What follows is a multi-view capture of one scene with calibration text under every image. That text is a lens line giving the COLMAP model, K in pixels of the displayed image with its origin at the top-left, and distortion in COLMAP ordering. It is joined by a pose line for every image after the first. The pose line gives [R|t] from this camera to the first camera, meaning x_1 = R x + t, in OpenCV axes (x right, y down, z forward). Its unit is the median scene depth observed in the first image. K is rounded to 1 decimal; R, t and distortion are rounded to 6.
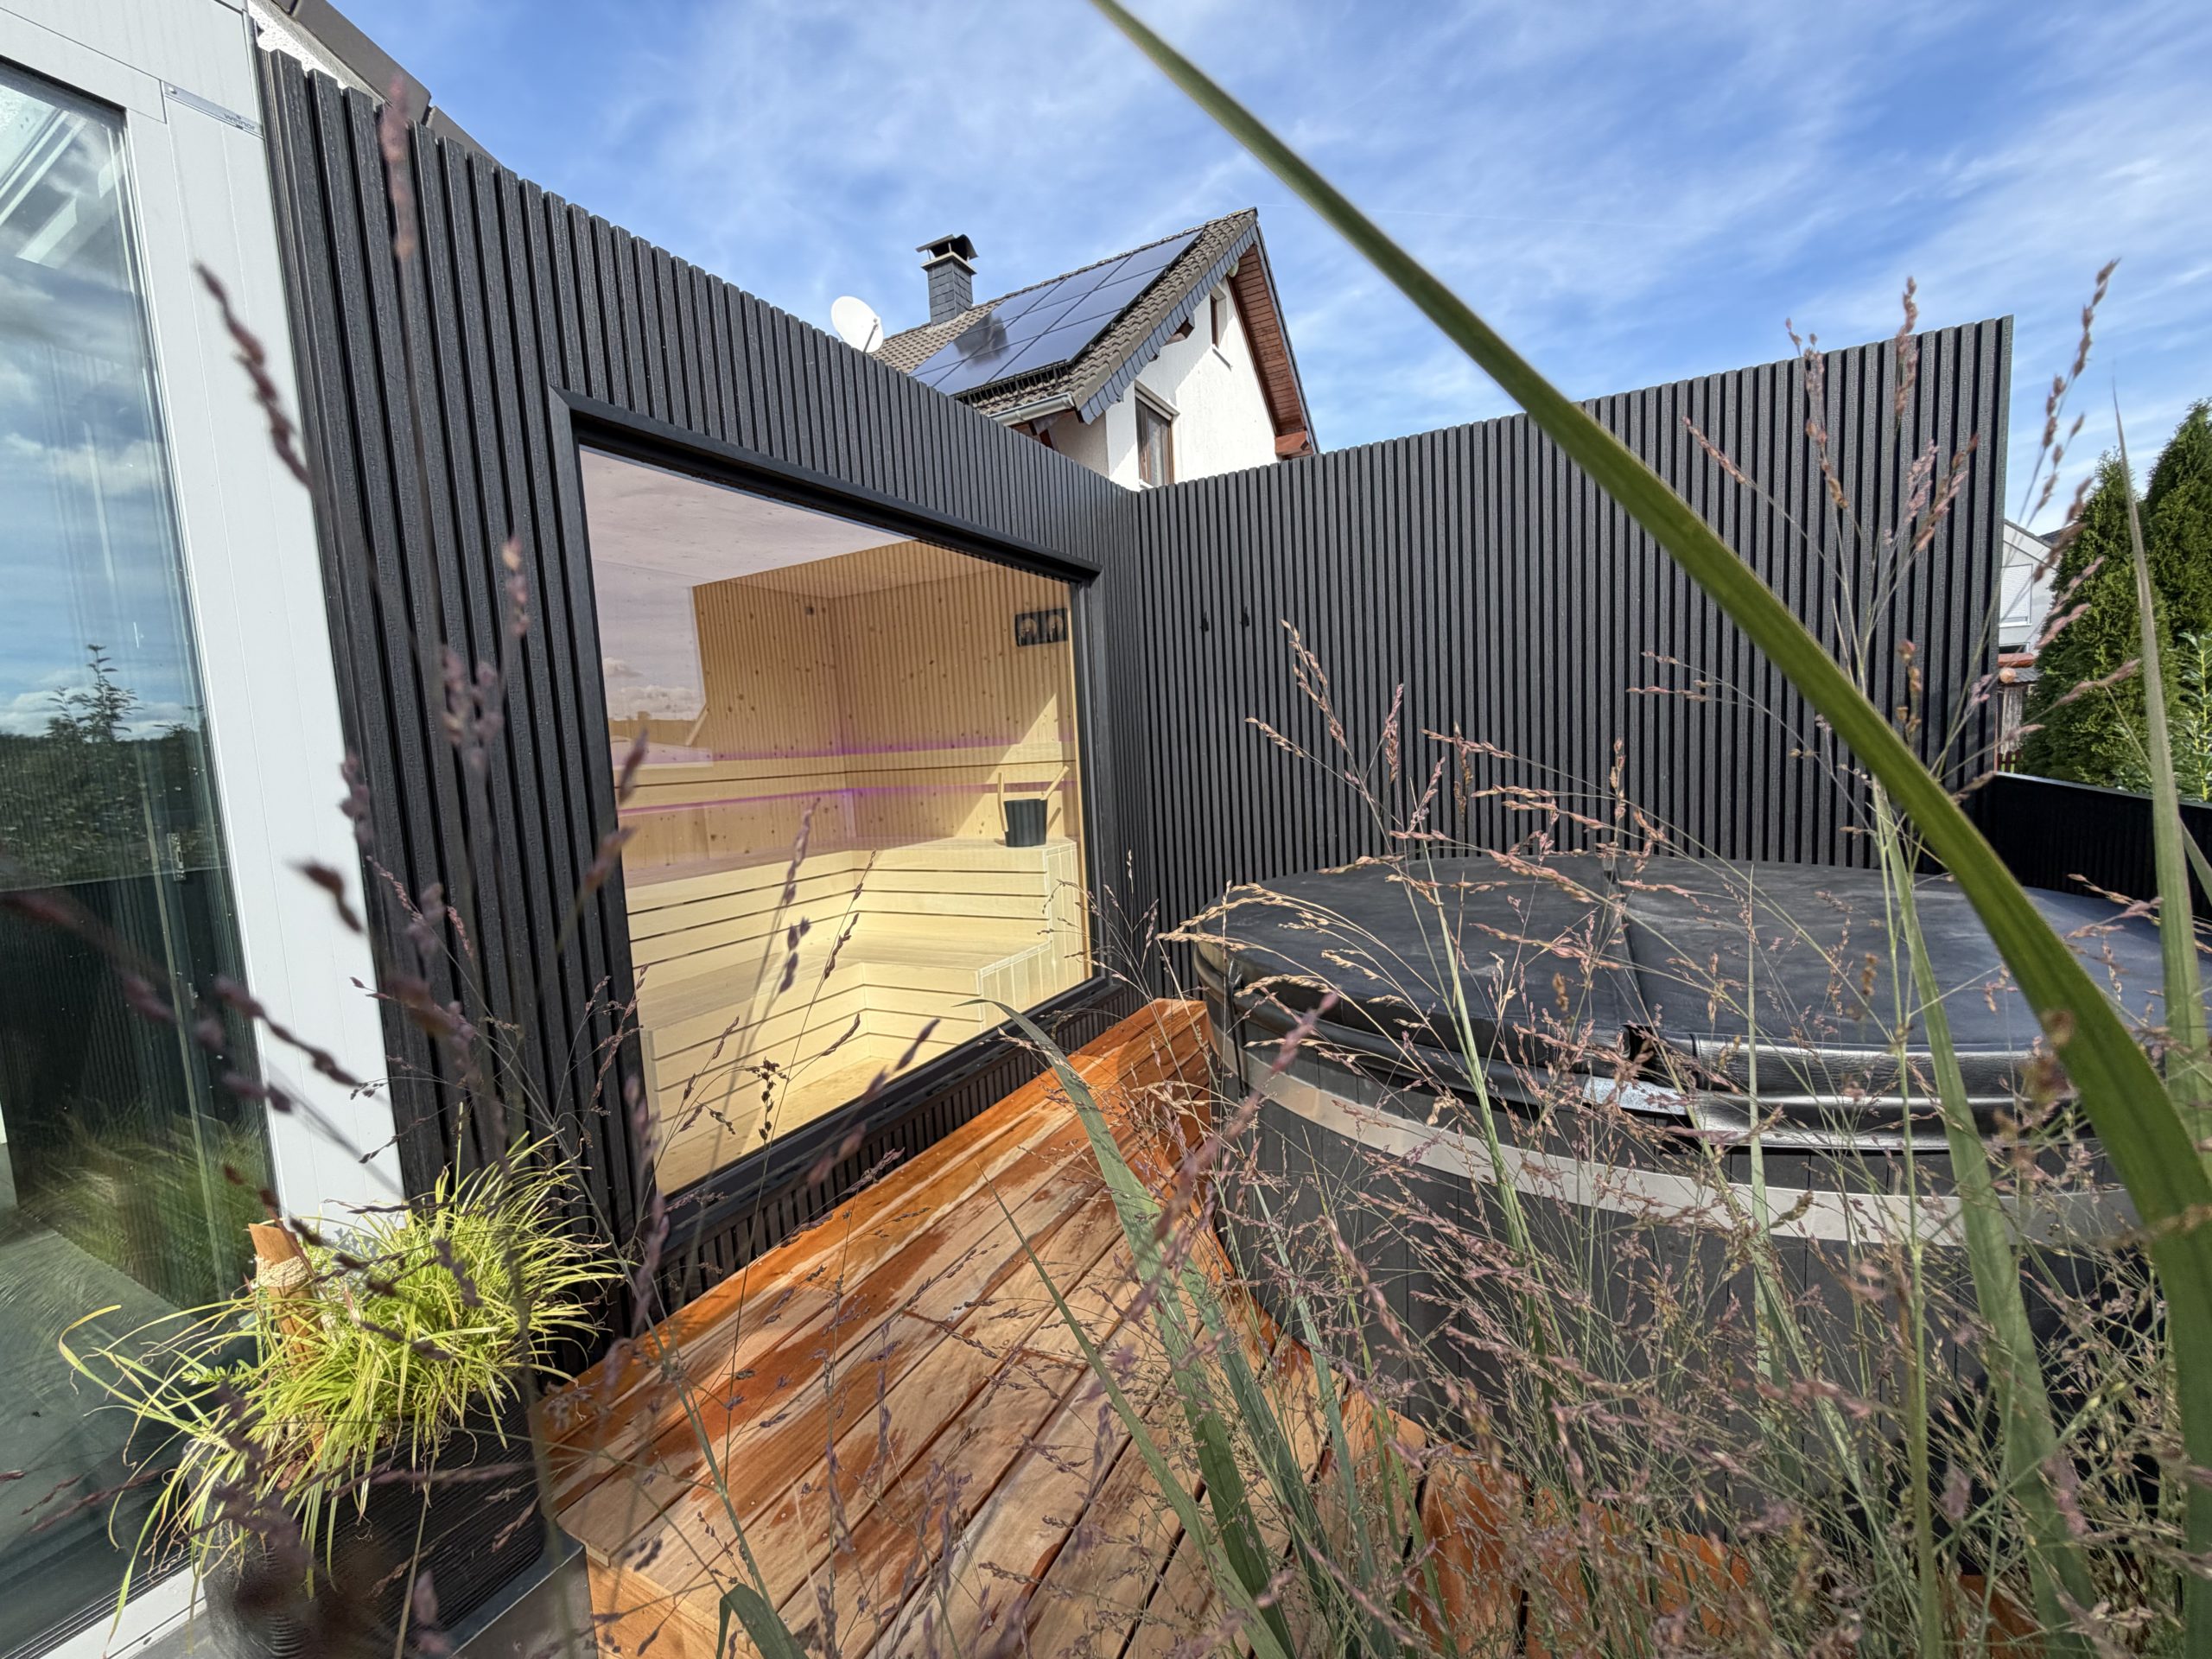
lens RADIAL K [[873.8, 0, 1099.1], [0, 873.8, 831.5], [0, 0, 1]] dist [0.000381, -0.000226]
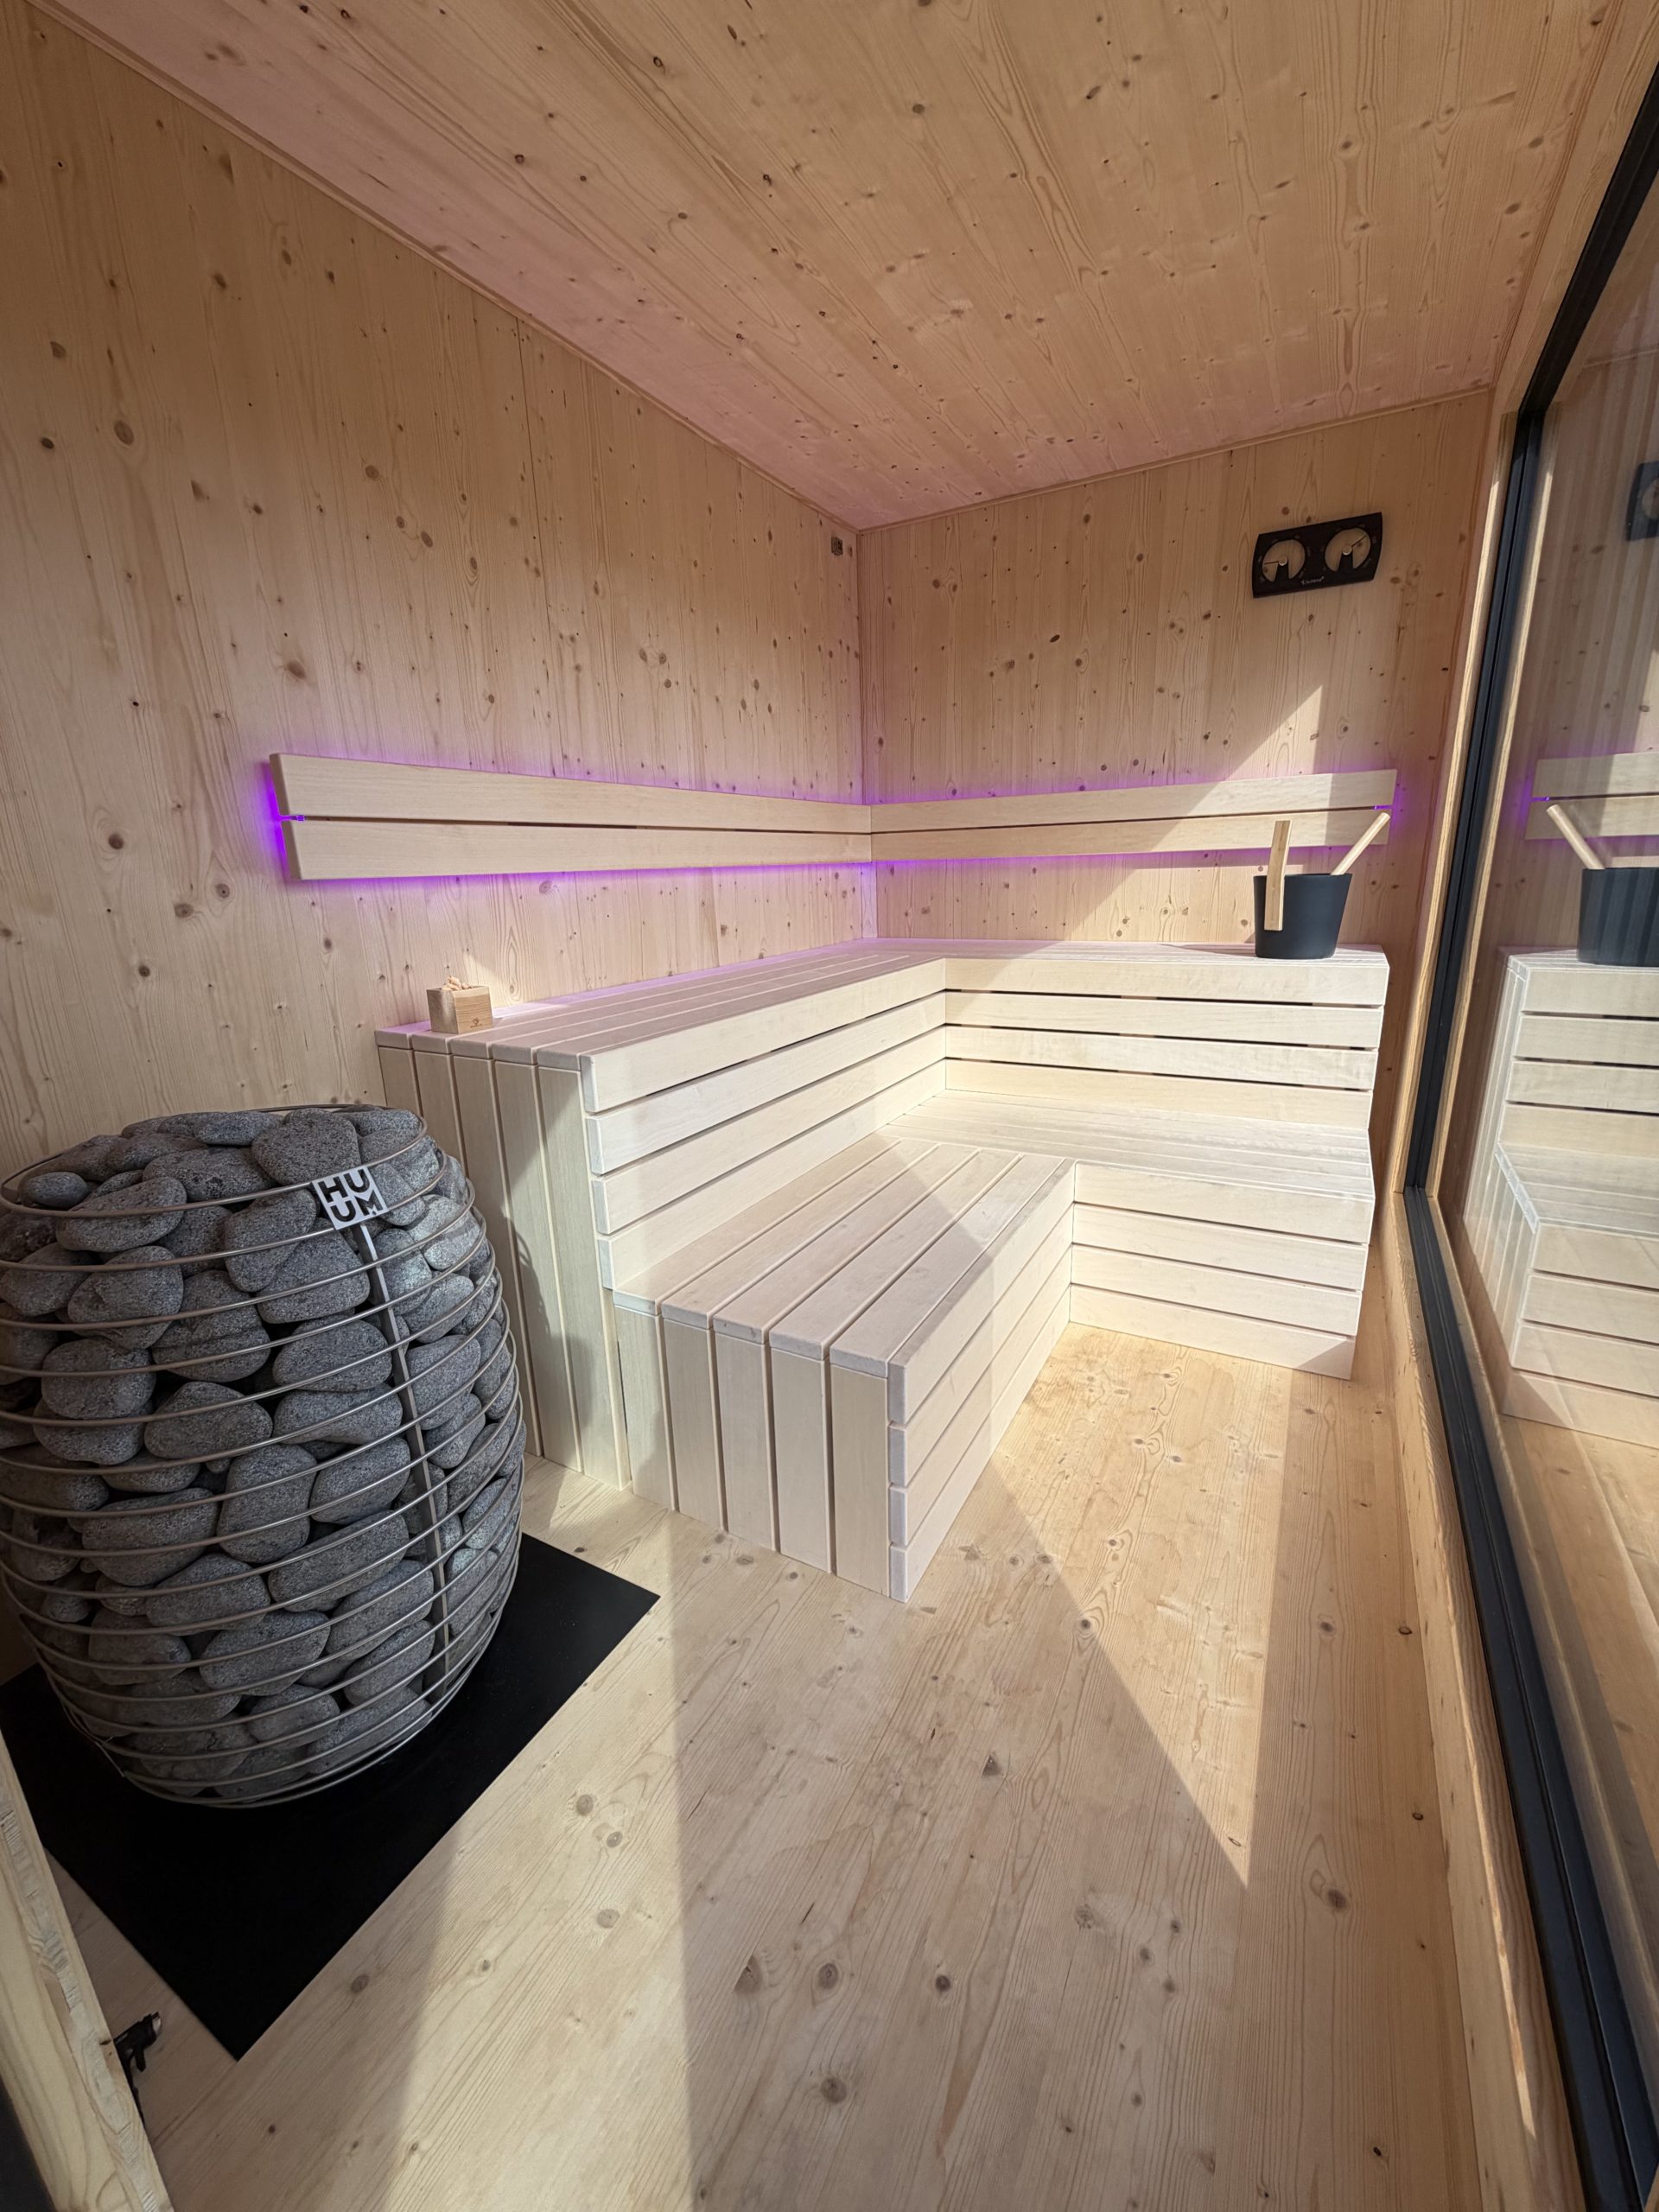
lens RADIAL K [[873.8, 0, 829.2], [0, 873.8, 1100.1], [0, 0, 1]] dist [0.000381, -0.000226]
pose [[0.999635, 0.026057, -0.007168, -0.389247], [-0.024461, 0.985152, 0.169935, 0.019303], [0.011490, -0.169697, 0.985429, 0.426409]]
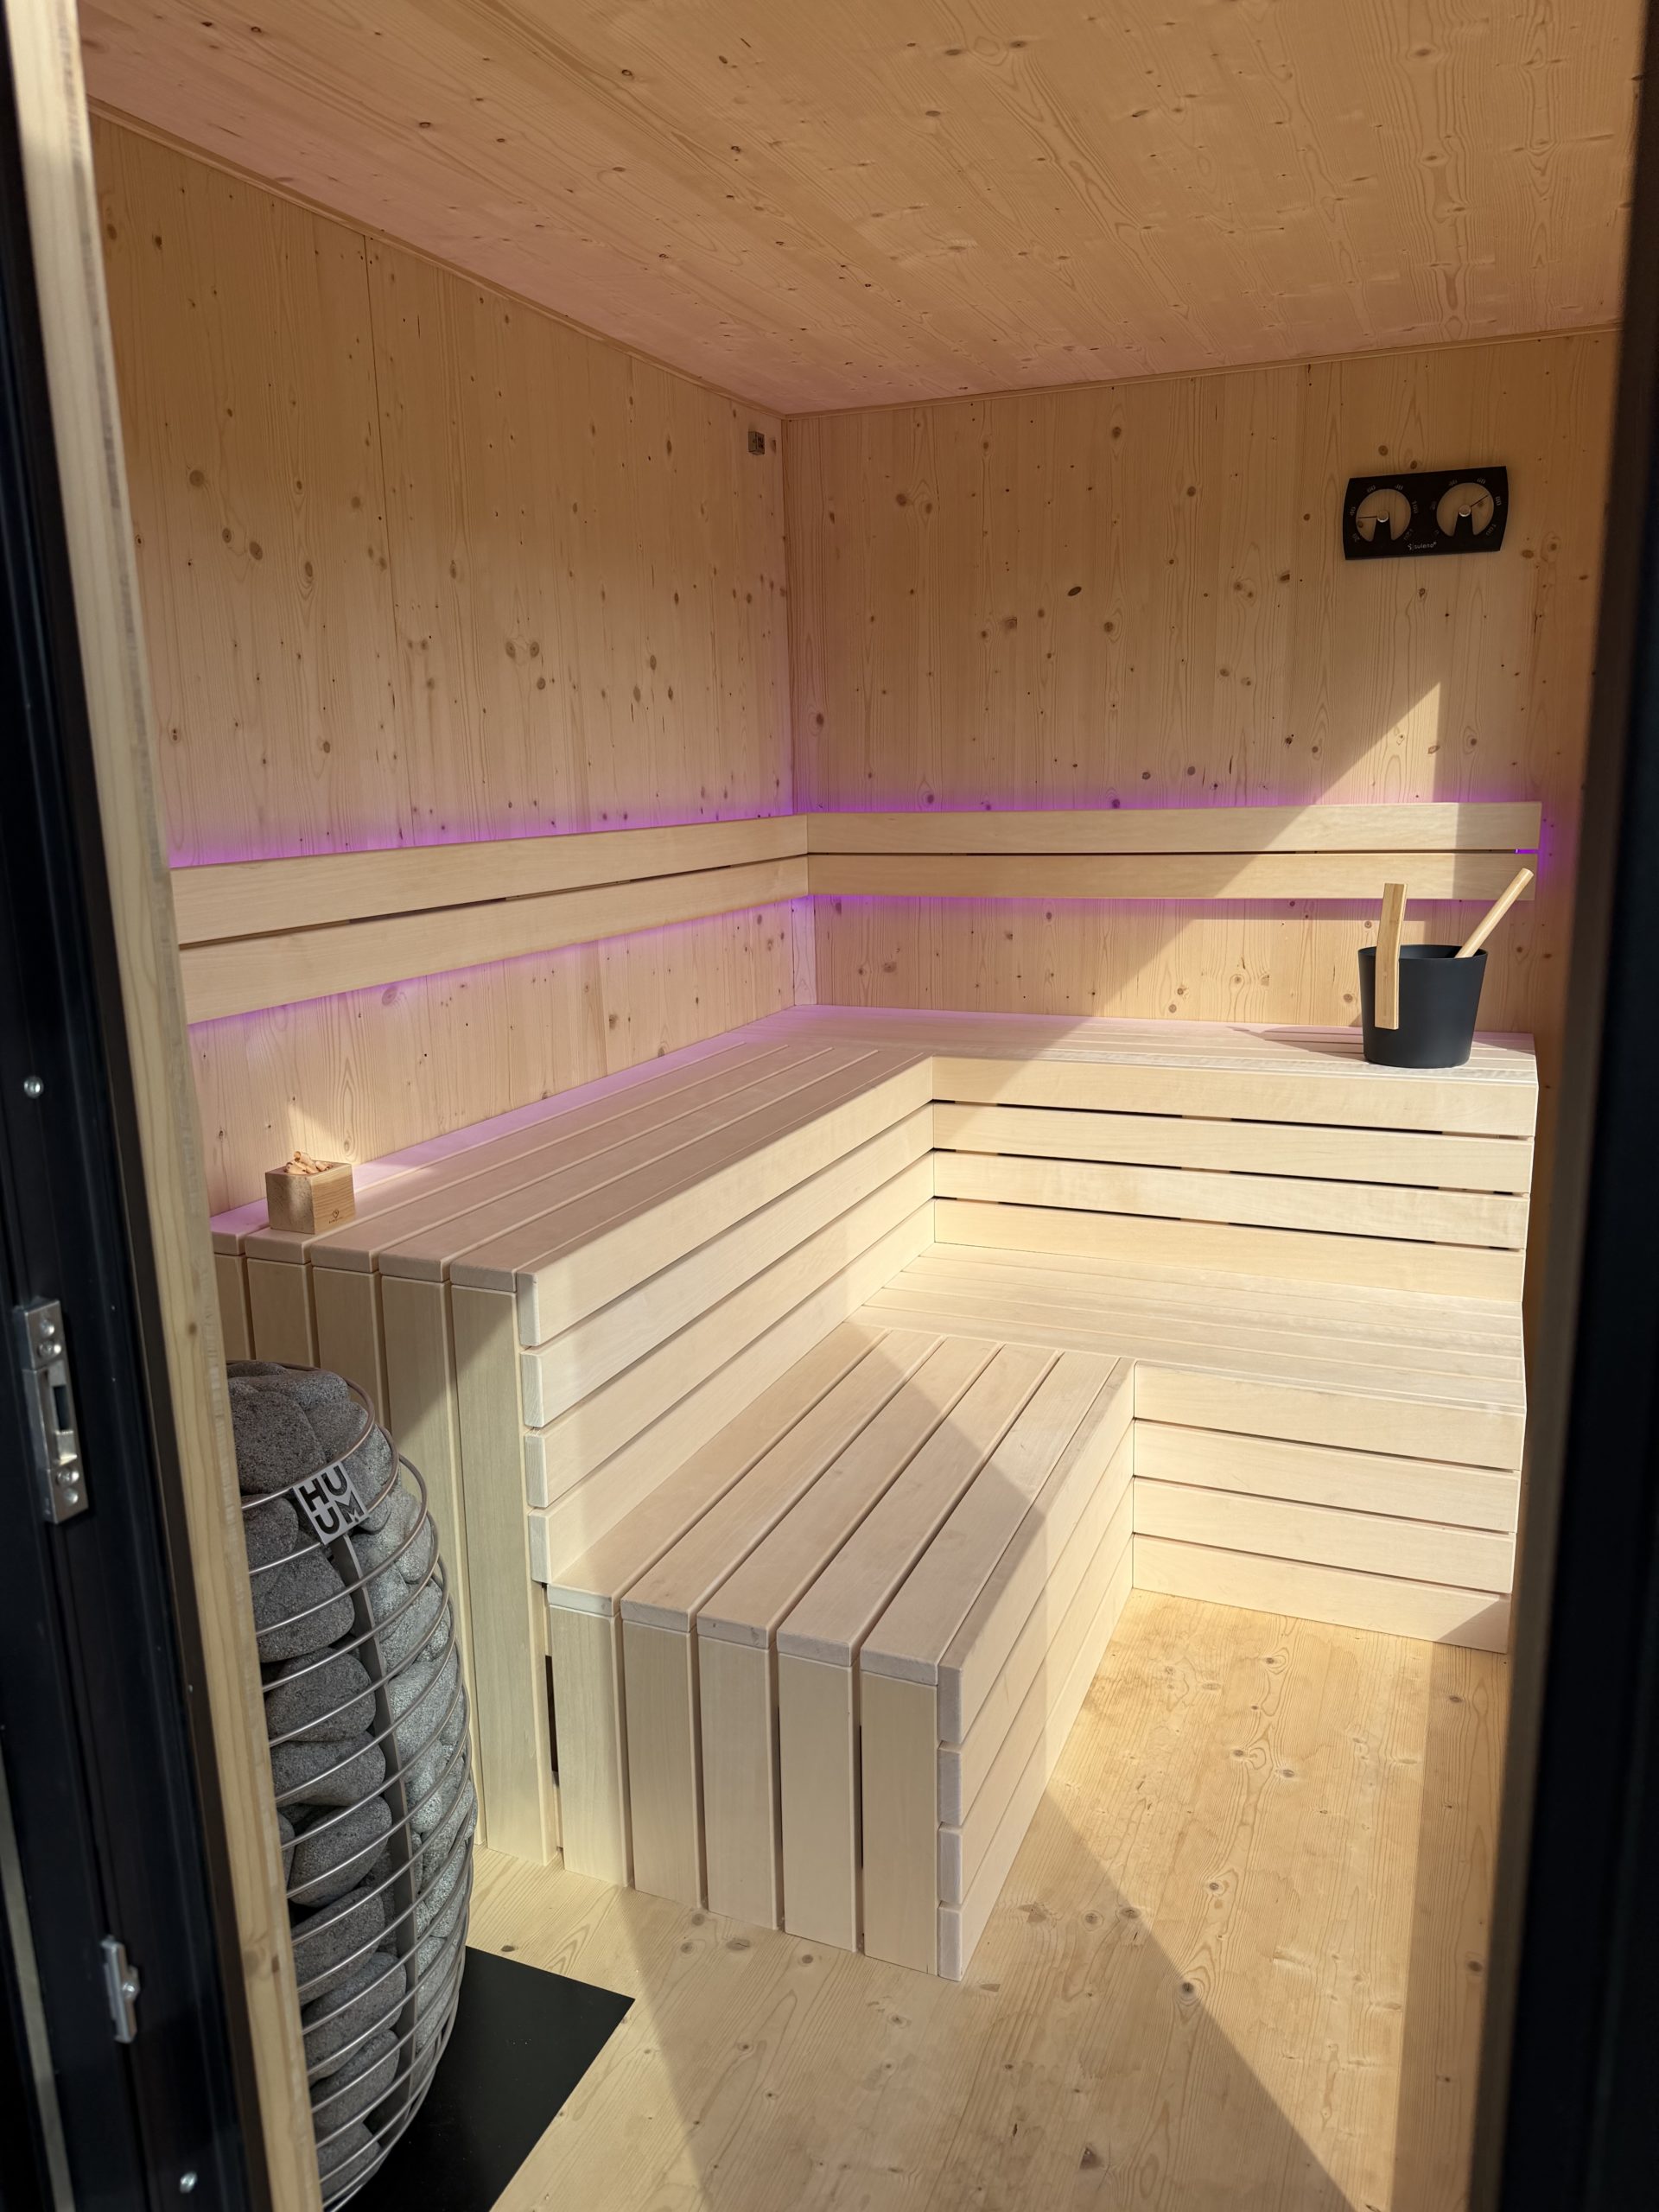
lens RADIAL K [[1537.9, 0, 826.5], [0, 1537.9, 1108.5], [0, 0, 1]] dist [0.024202, -0.037347]
pose [[0.994802, 0.010991, 0.101229, -0.444576], [-0.023196, 0.992480, 0.120191, -0.043552], [-0.099147, -0.121915, 0.987576, 0.310699]]
